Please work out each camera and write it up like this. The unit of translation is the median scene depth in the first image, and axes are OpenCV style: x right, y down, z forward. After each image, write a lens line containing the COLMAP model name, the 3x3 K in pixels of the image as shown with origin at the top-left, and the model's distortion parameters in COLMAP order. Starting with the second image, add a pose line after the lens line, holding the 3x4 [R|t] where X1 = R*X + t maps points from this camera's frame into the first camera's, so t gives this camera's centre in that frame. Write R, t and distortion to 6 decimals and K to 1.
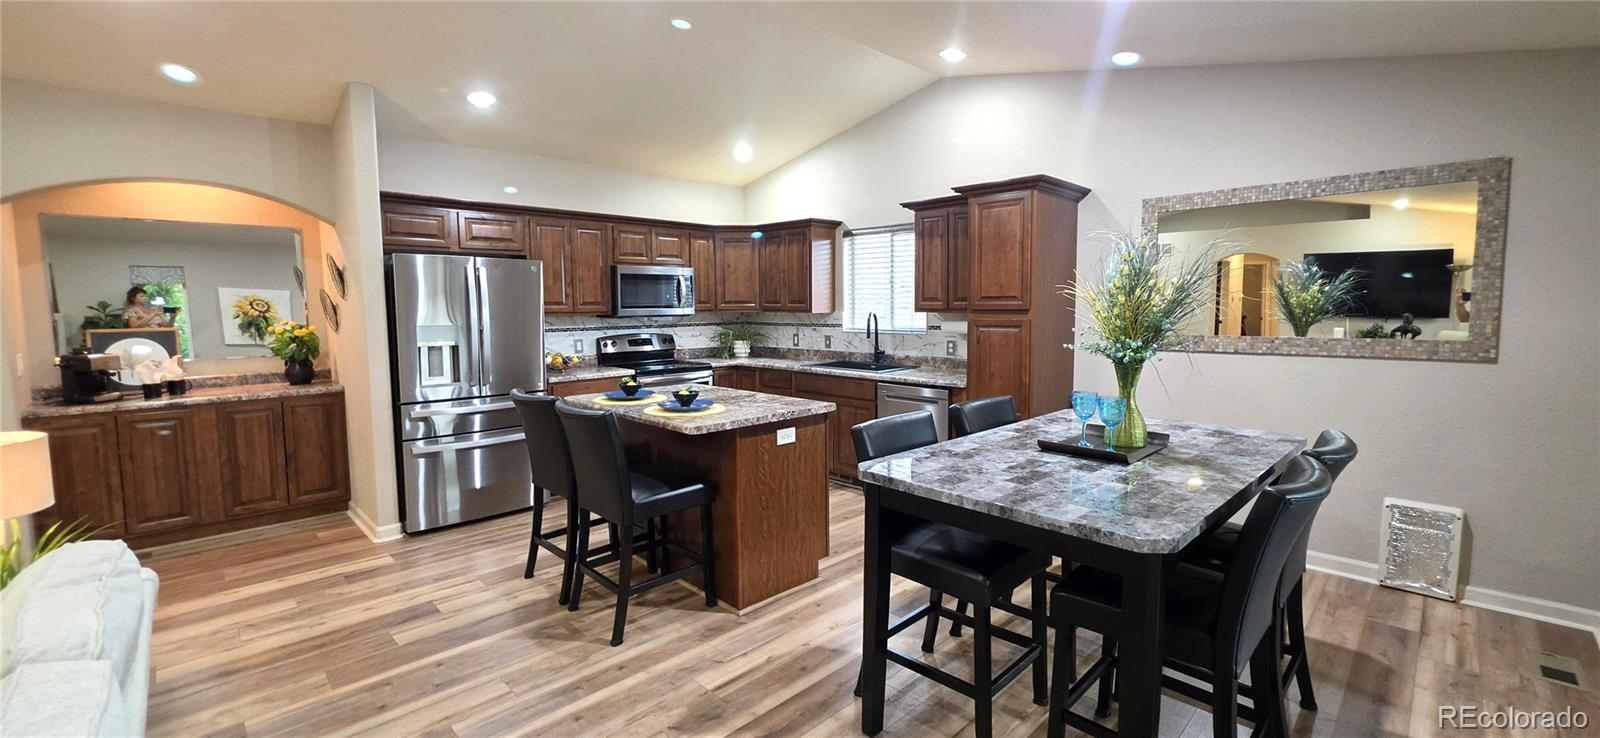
lens RADIAL K [[645.6, 0, 801.4], [0, 645.6, 354.9], [0, 0, 1]] dist [-0.001340, 0.000347]
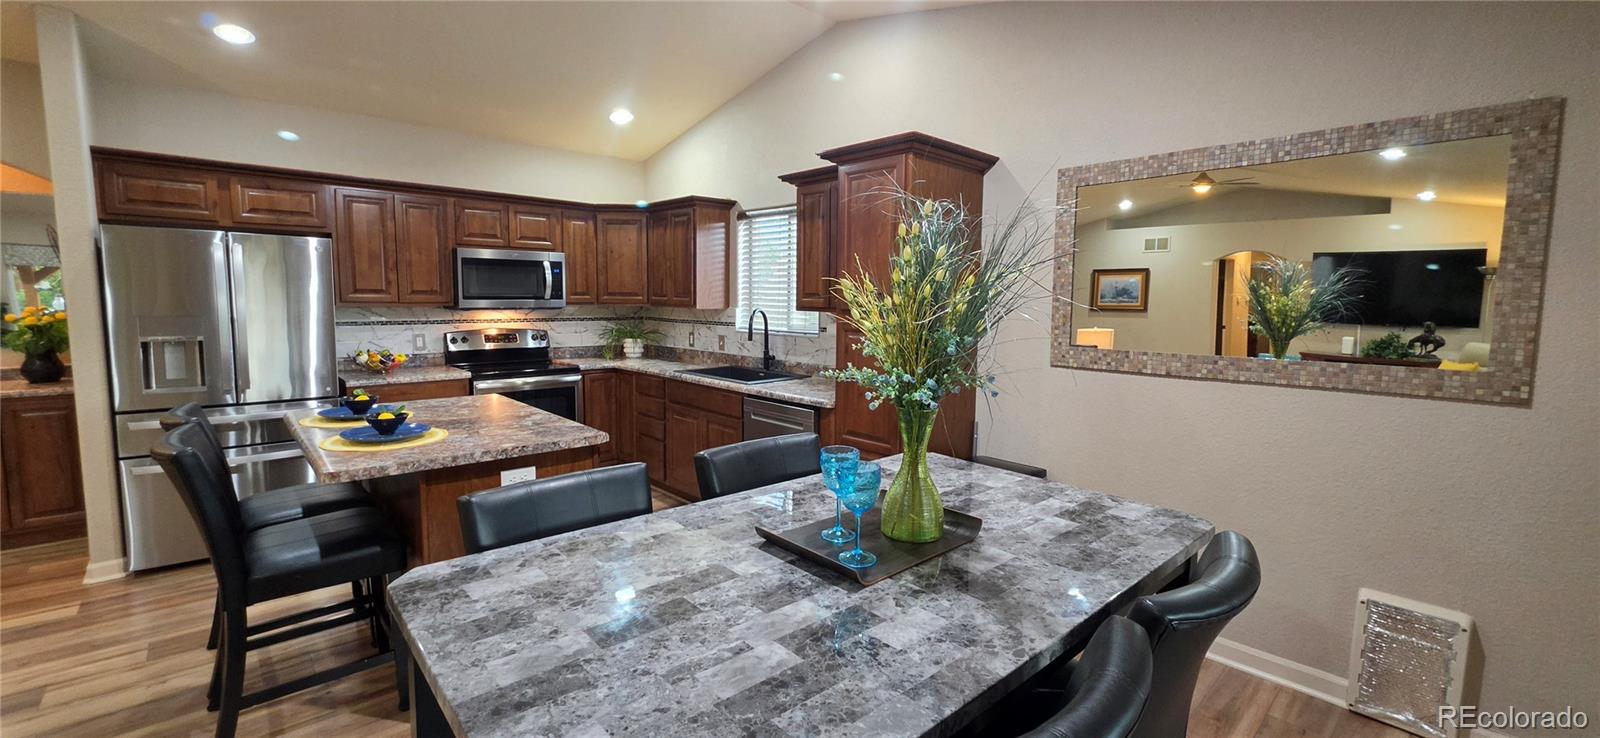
lens RADIAL K [[645.6, 0, 796.1], [0, 645.6, 356.4], [0, 0, 1]] dist [-0.001340, 0.000347]
pose [[0.999274, 0.022657, -0.030637, 0.226123], [-0.022257, 0.999664, 0.013320, -0.021688], [0.030928, -0.012628, 0.999442, 0.207023]]
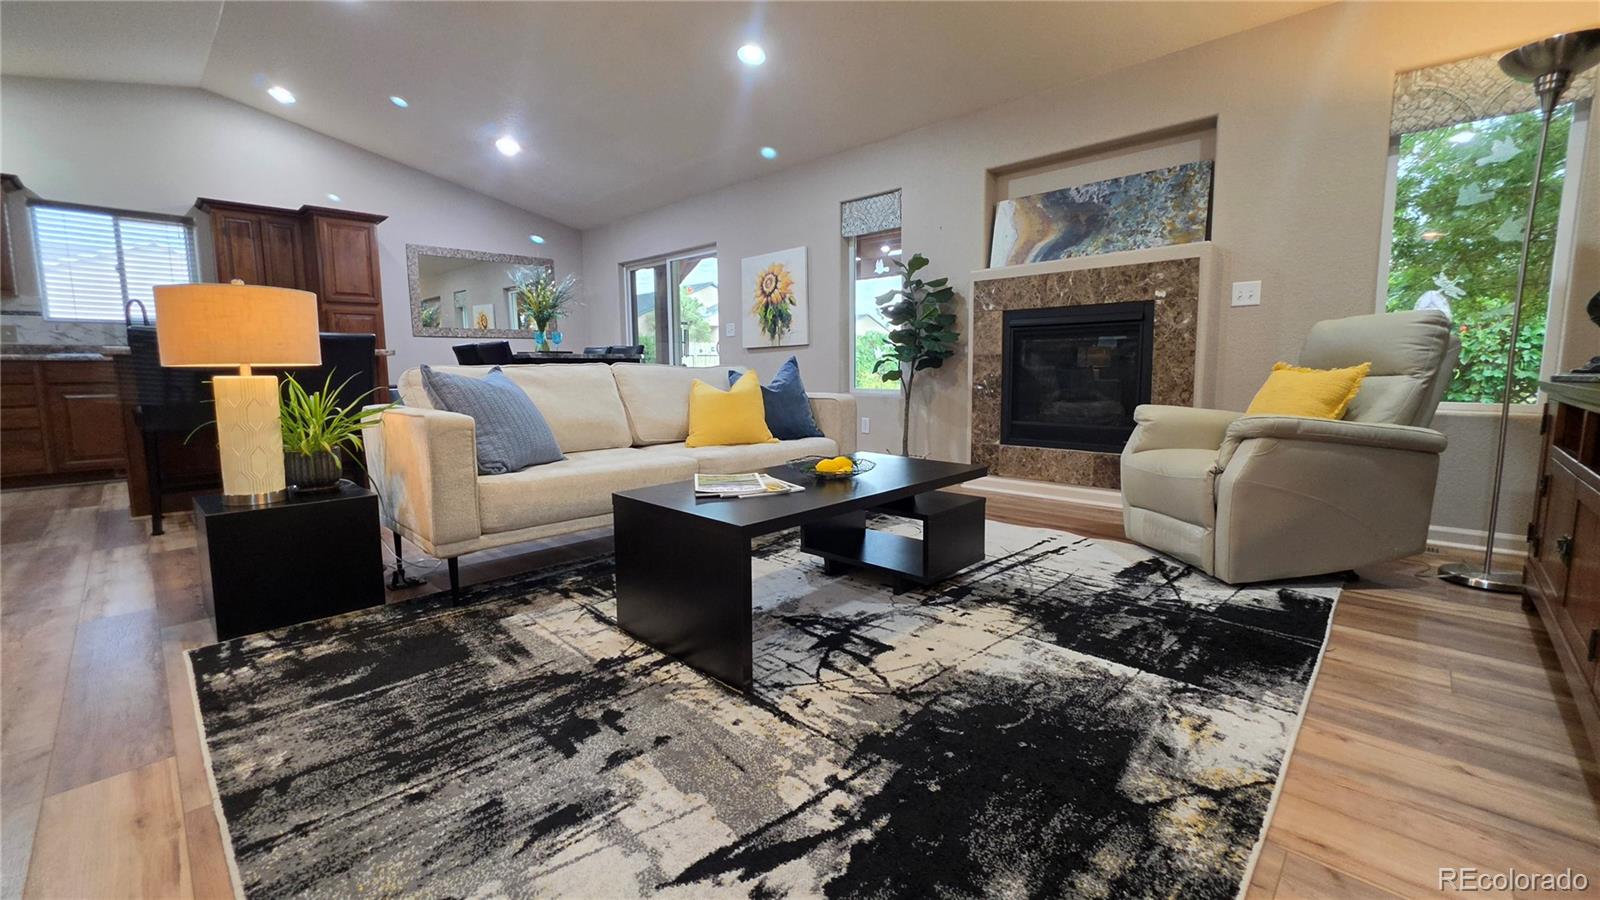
lens RADIAL K [[647.6, 0, 800.7], [0, 647.6, 436.1], [0, 0, 1]] dist [-0.001509, 0.000245]
pose [[-0.026984, -0.097835, 0.994837, -1.081827], [0.090340, 0.990888, 0.099897, 0.155313], [-0.995545, 0.092570, -0.017900, 0.069264]]
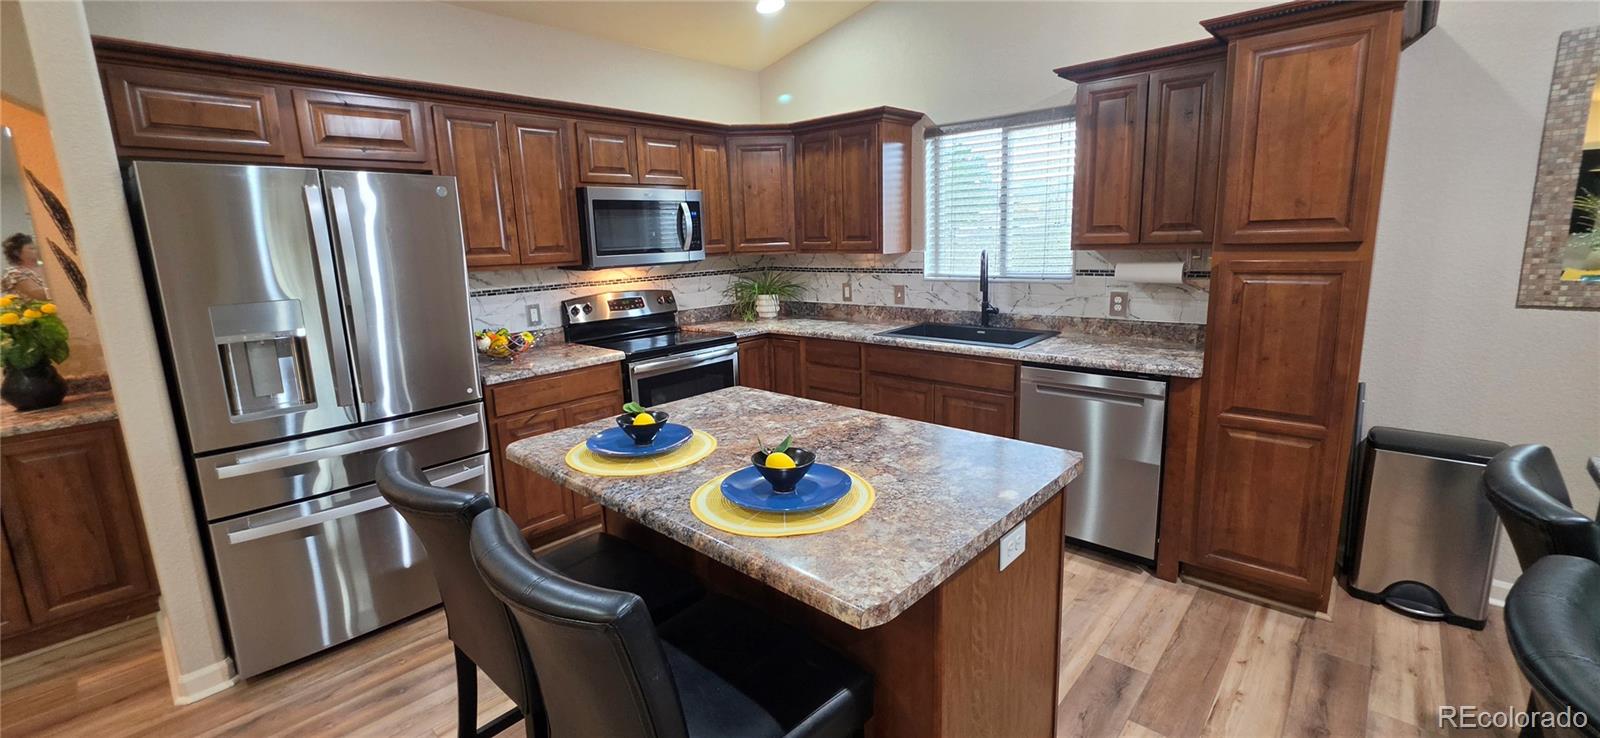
lens RADIAL K [[645.6, 0, 798.7], [0, 645.6, 354.8], [0, 0, 1]] dist [-0.001340, 0.000347]
pose [[0.998335, -0.034550, 0.046197, -0.137713], [0.029699, 0.994356, 0.101853, -0.040583], [-0.049456, -0.100311, 0.993726, 0.422422]]
